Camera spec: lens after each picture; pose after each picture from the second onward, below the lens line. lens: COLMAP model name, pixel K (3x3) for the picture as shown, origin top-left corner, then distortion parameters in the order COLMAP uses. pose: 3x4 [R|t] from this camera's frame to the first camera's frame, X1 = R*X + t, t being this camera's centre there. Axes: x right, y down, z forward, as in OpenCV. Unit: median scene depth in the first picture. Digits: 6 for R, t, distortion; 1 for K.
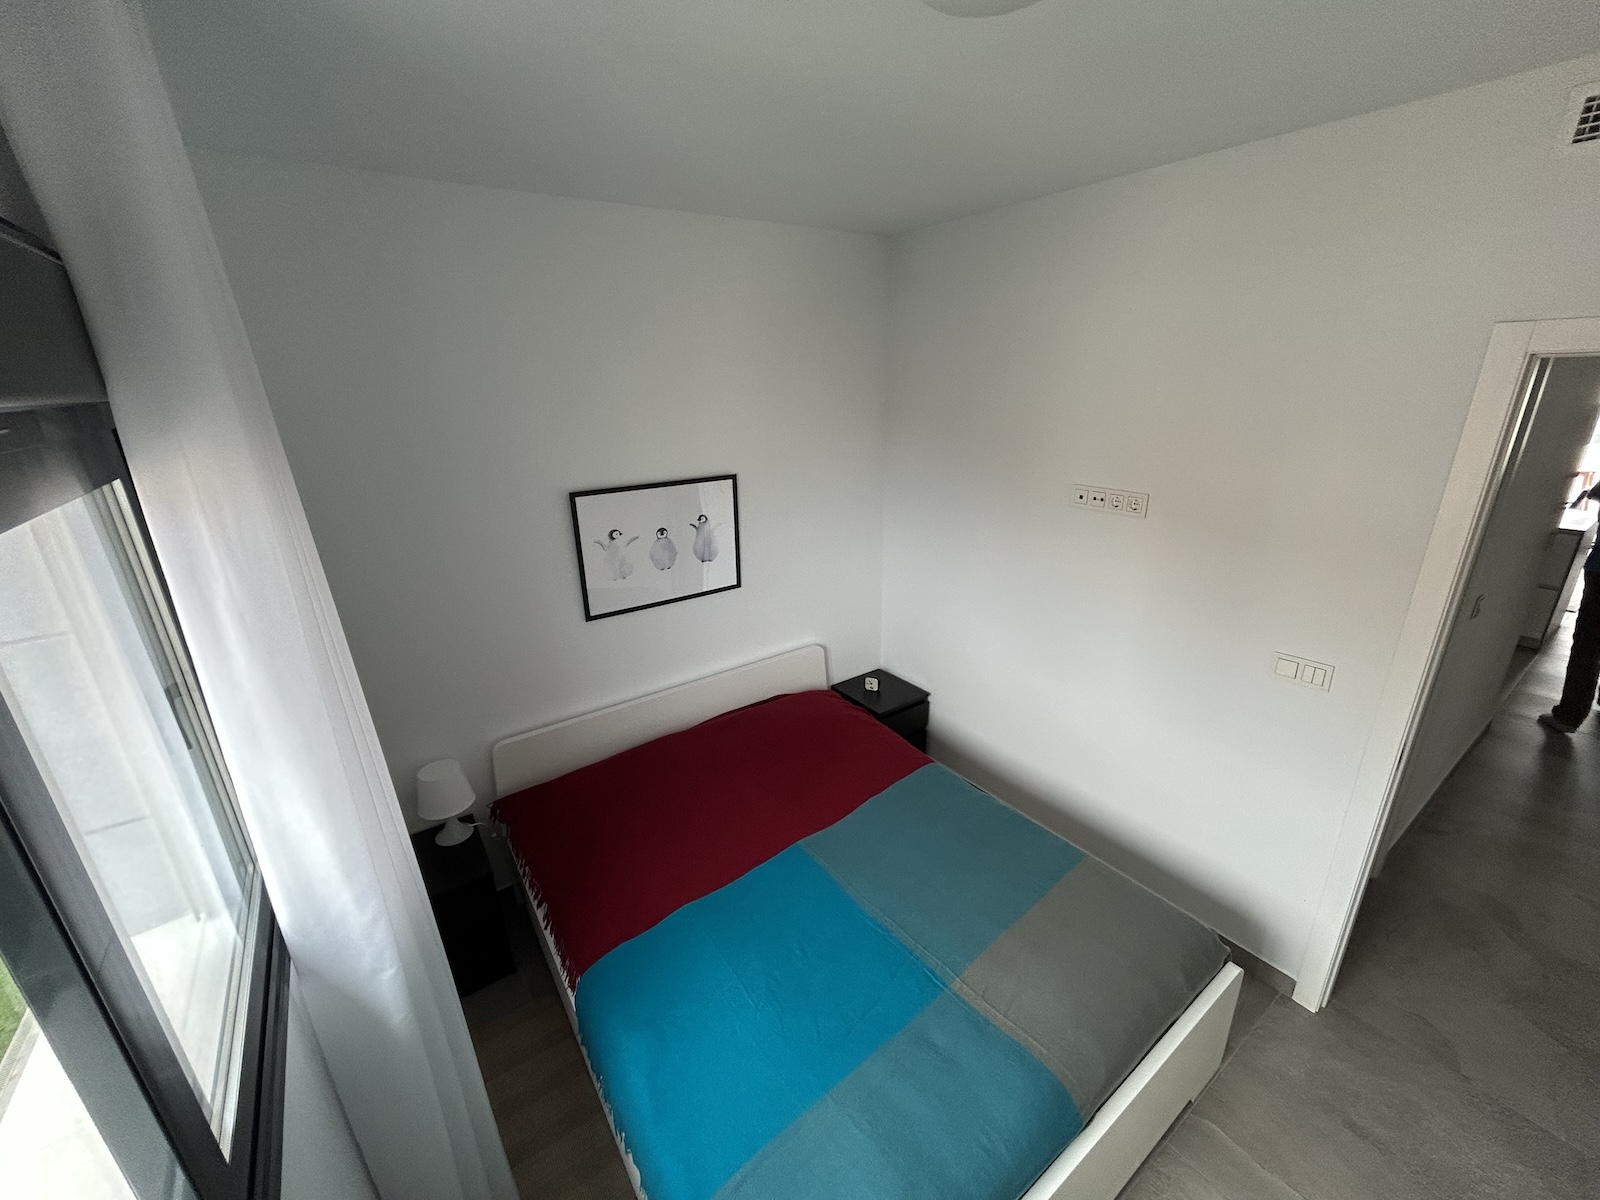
lens RADIAL K [[644.7, 0, 800.0], [0, 644.7, 600.0], [0, 0, 1]] dist [-0.001208, 0.003724]
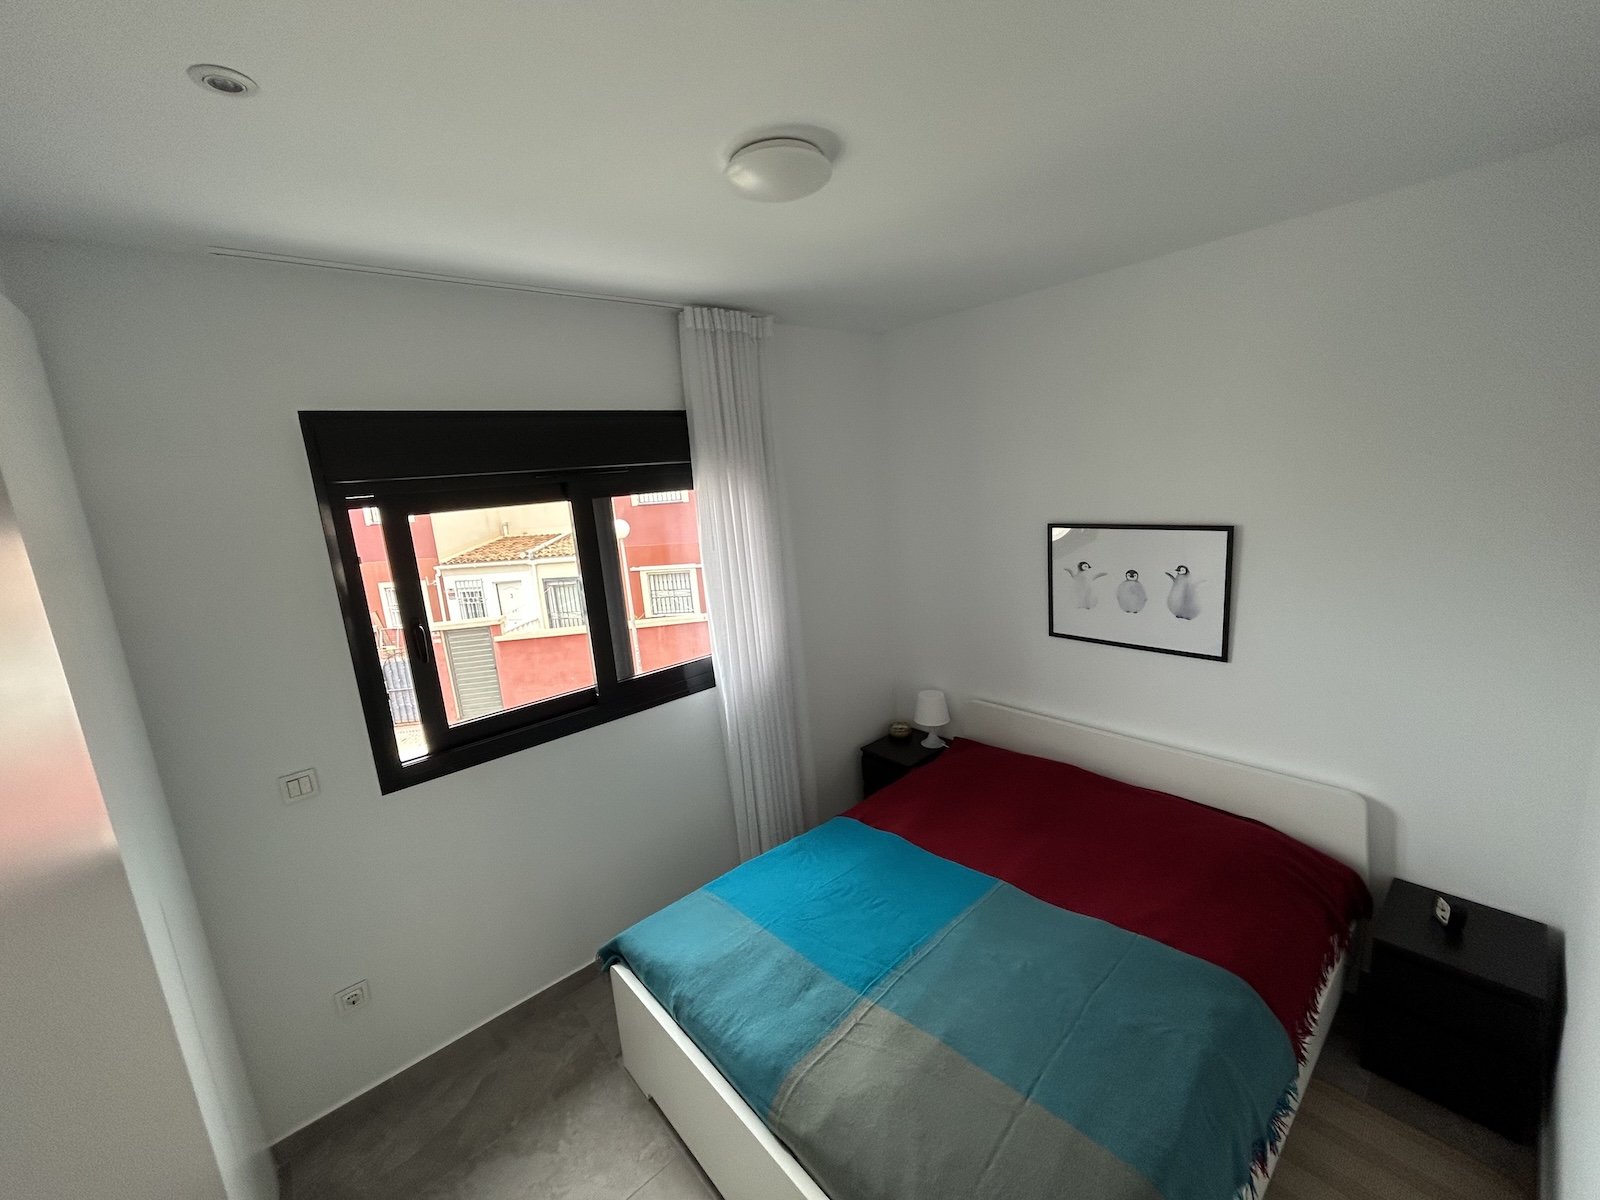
lens RADIAL K [[644.7, 0, 800.0], [0, 644.7, 600.0], [0, 0, 1]] dist [-0.001208, 0.003724]
pose [[0.118146, 0.218336, -0.968695, 0.690676], [-0.245680, 0.951626, 0.184525, -0.125299], [0.962124, 0.216188, 0.166071, 0.356298]]
